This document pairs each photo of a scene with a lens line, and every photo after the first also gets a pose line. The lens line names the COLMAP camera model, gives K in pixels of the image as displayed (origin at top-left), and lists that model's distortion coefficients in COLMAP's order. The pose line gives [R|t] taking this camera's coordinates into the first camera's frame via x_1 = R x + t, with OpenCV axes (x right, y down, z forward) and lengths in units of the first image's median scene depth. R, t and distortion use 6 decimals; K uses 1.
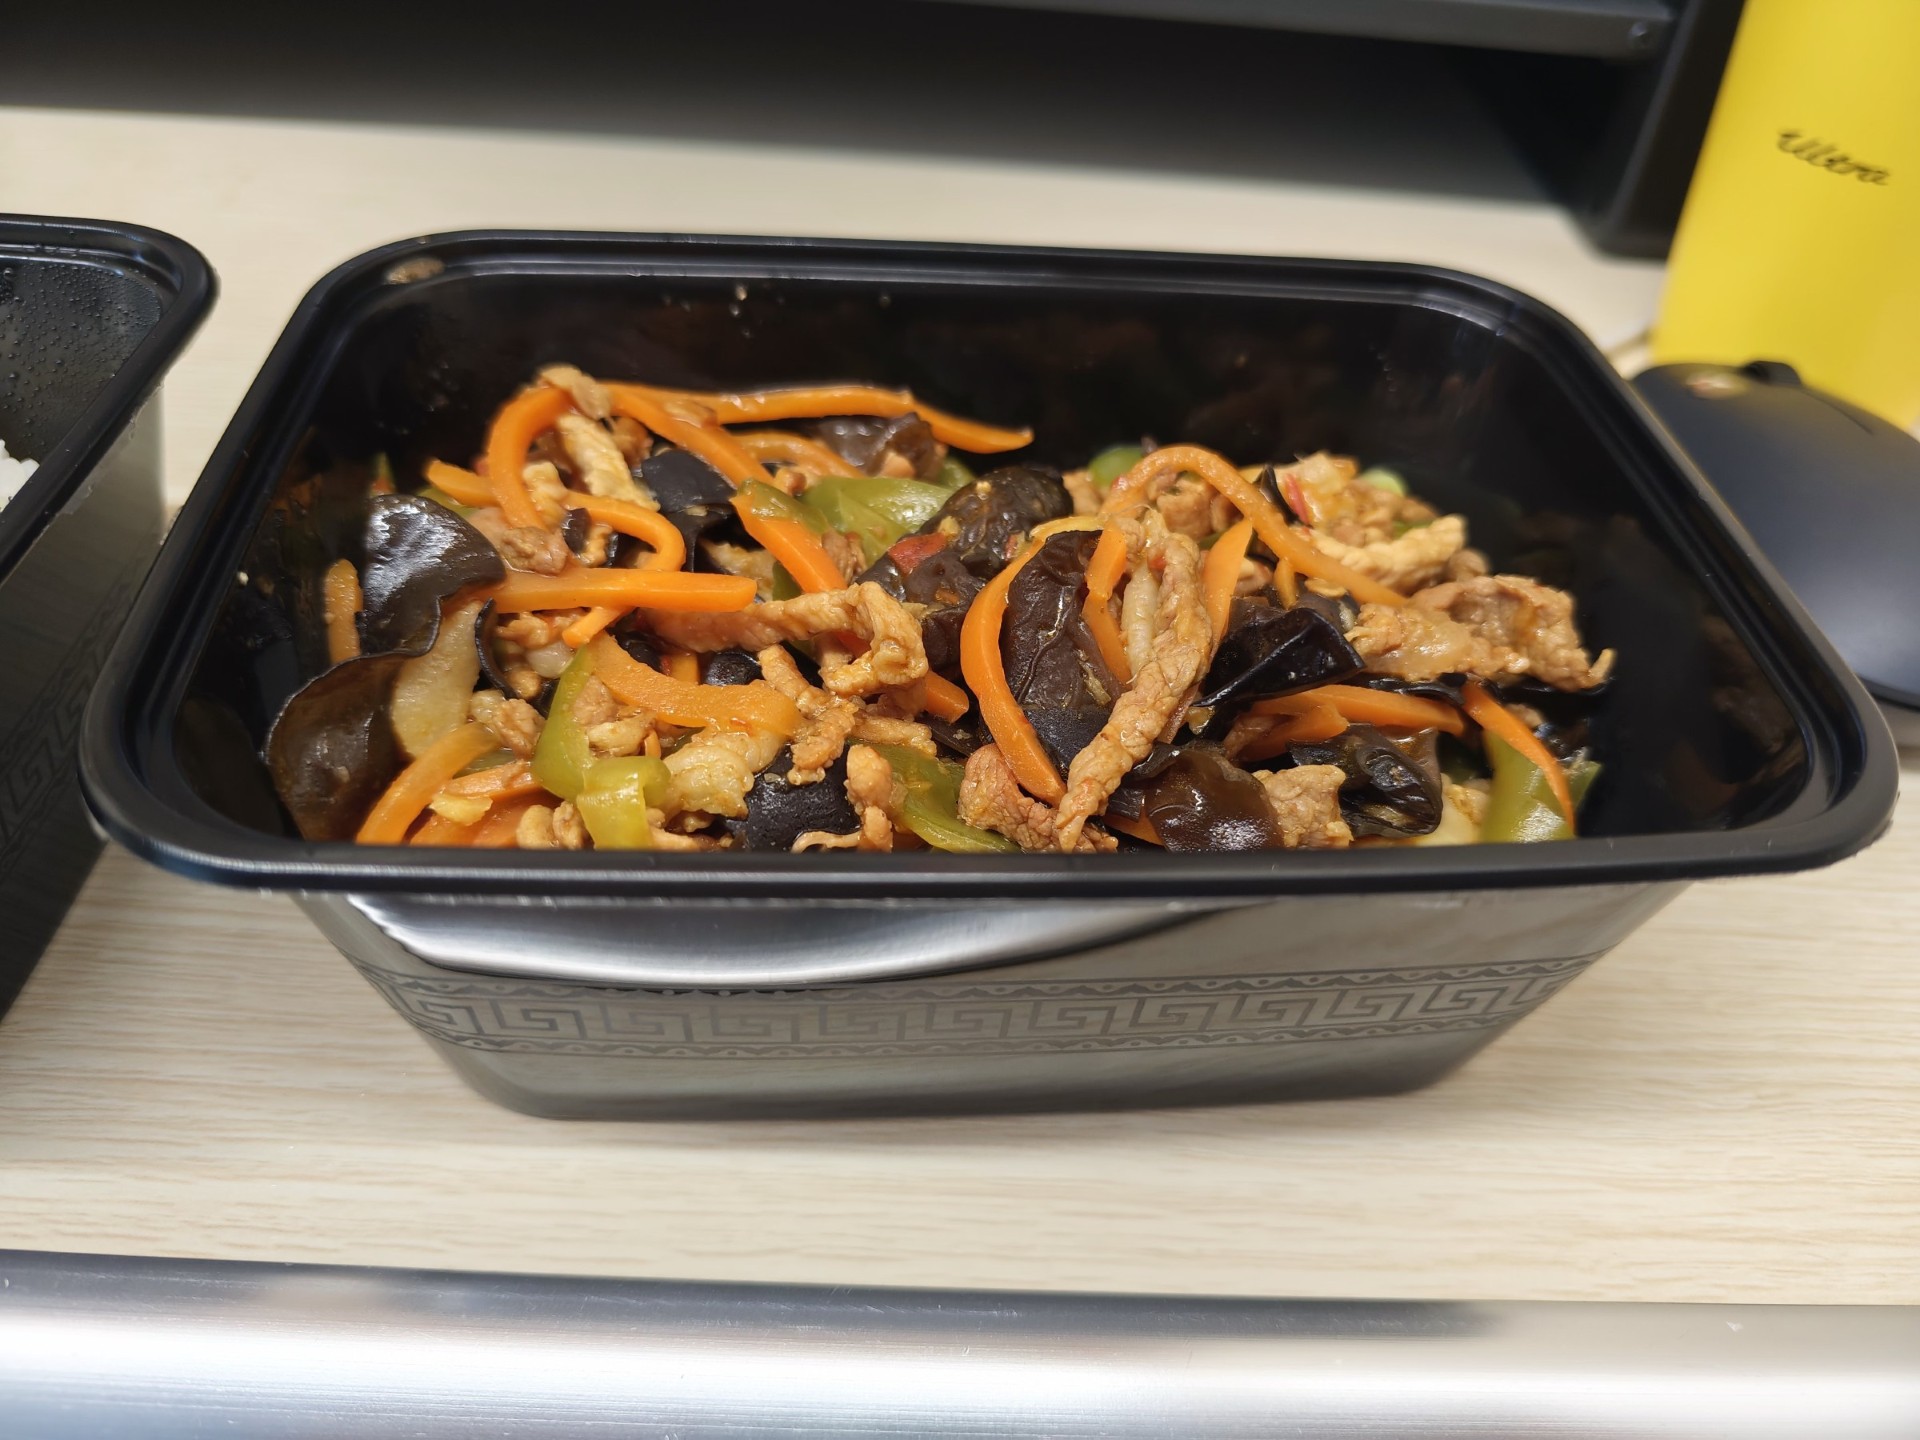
lens RADIAL K [[1435.2, 0, 955.4], [0, 1435.2, 724.6], [0, 0, 1]] dist [-0.004956, -0.025316]
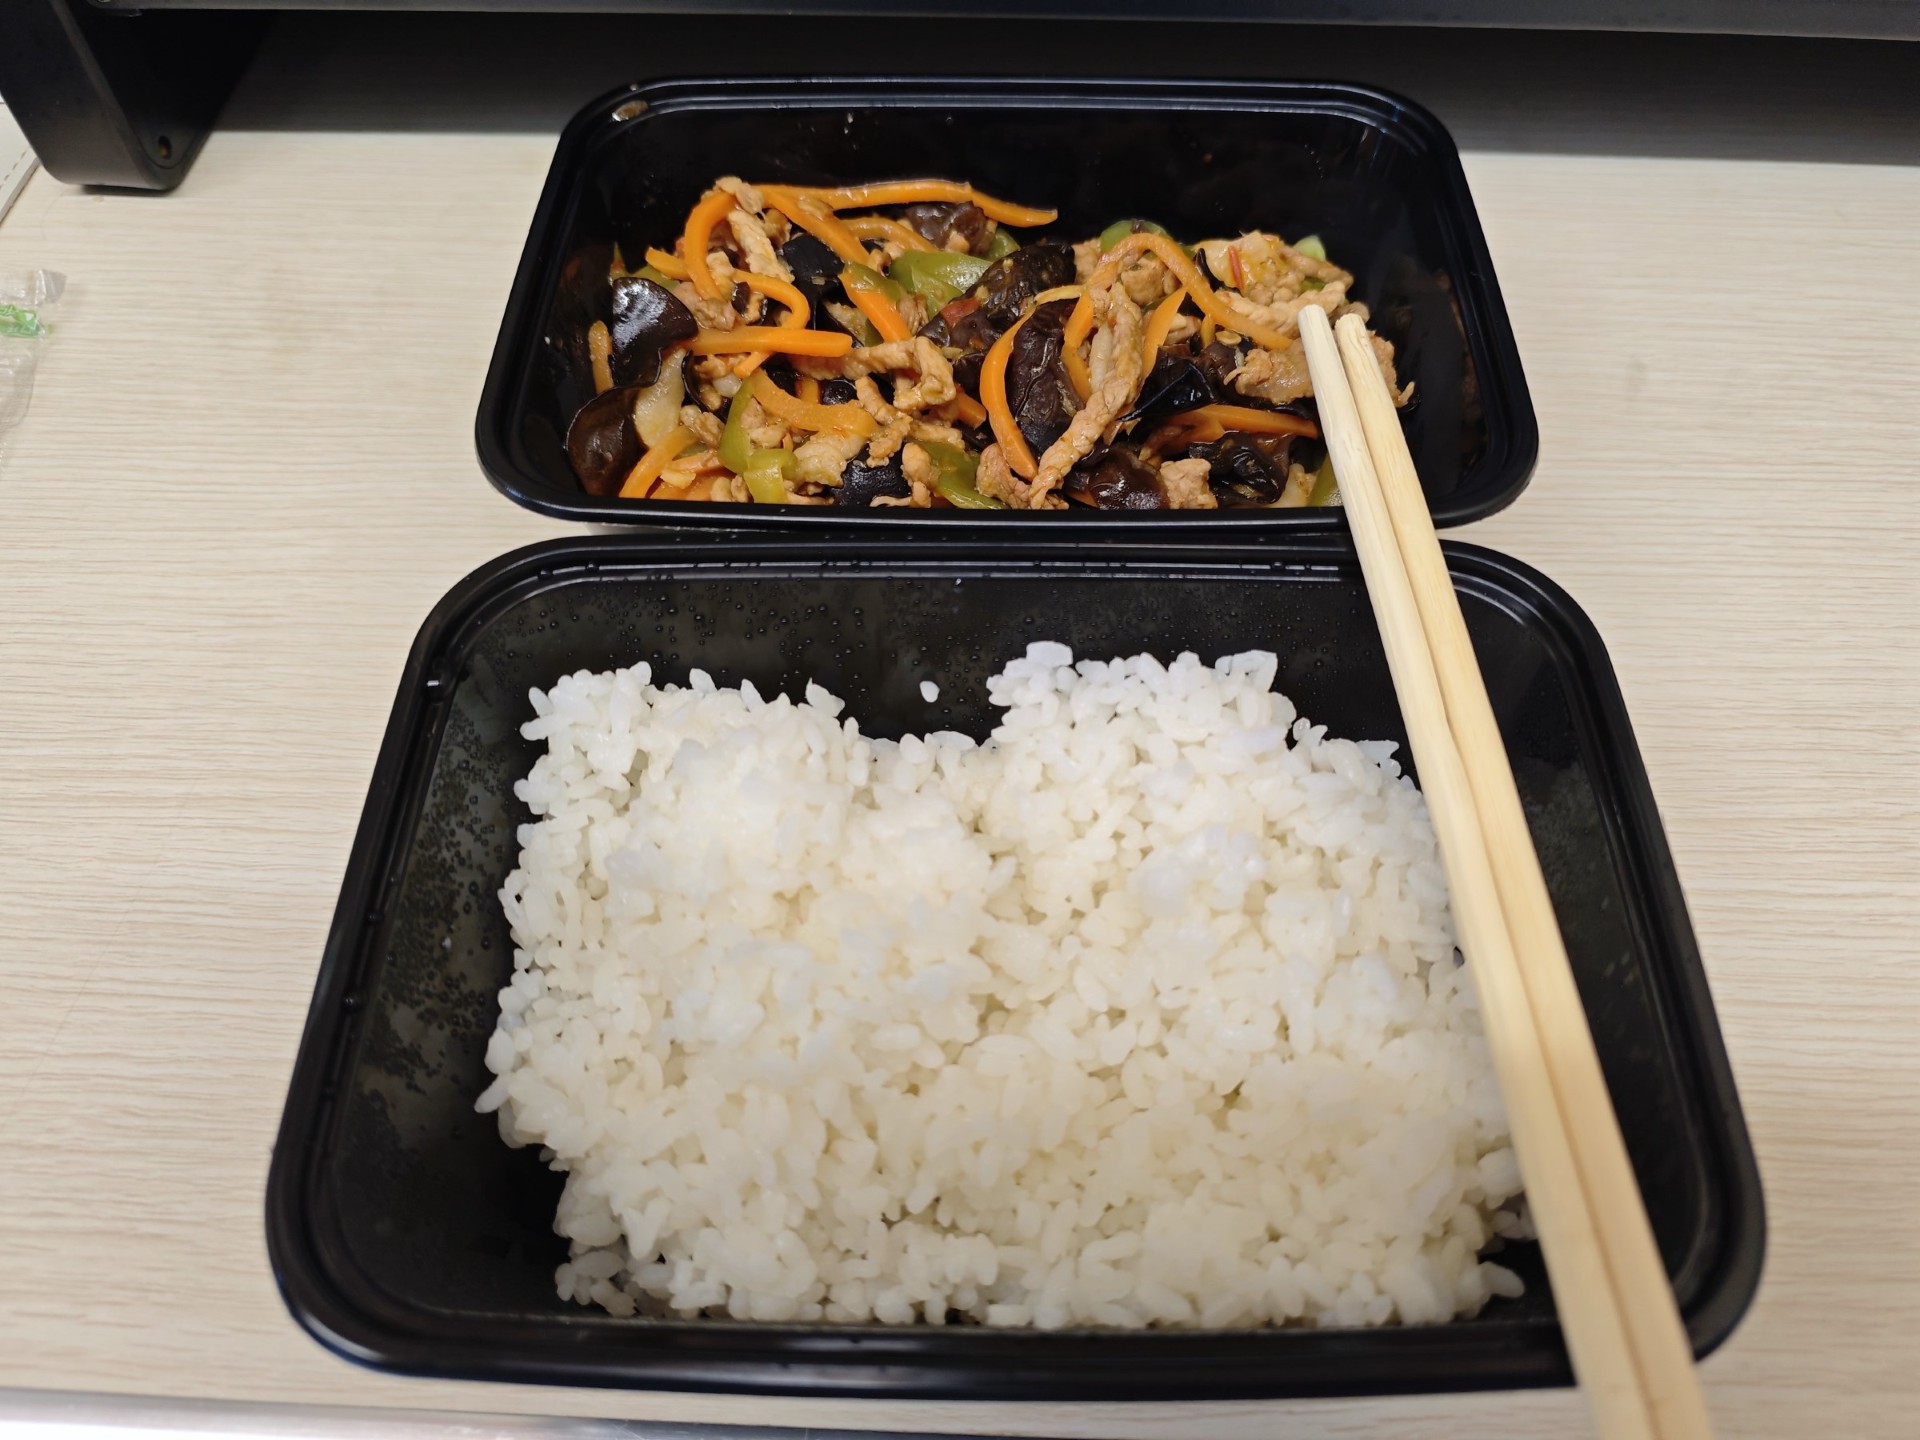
lens RADIAL K [[1435.2, 0, 959.1], [0, 1435.2, 716.6], [0, 0, 1]] dist [-0.004956, -0.025316]
pose [[0.992300, 0.034514, -0.118952, 0.178727], [-0.006777, 0.974081, 0.226100, -0.048532], [0.123672, -0.223553, 0.966814, -0.602260]]
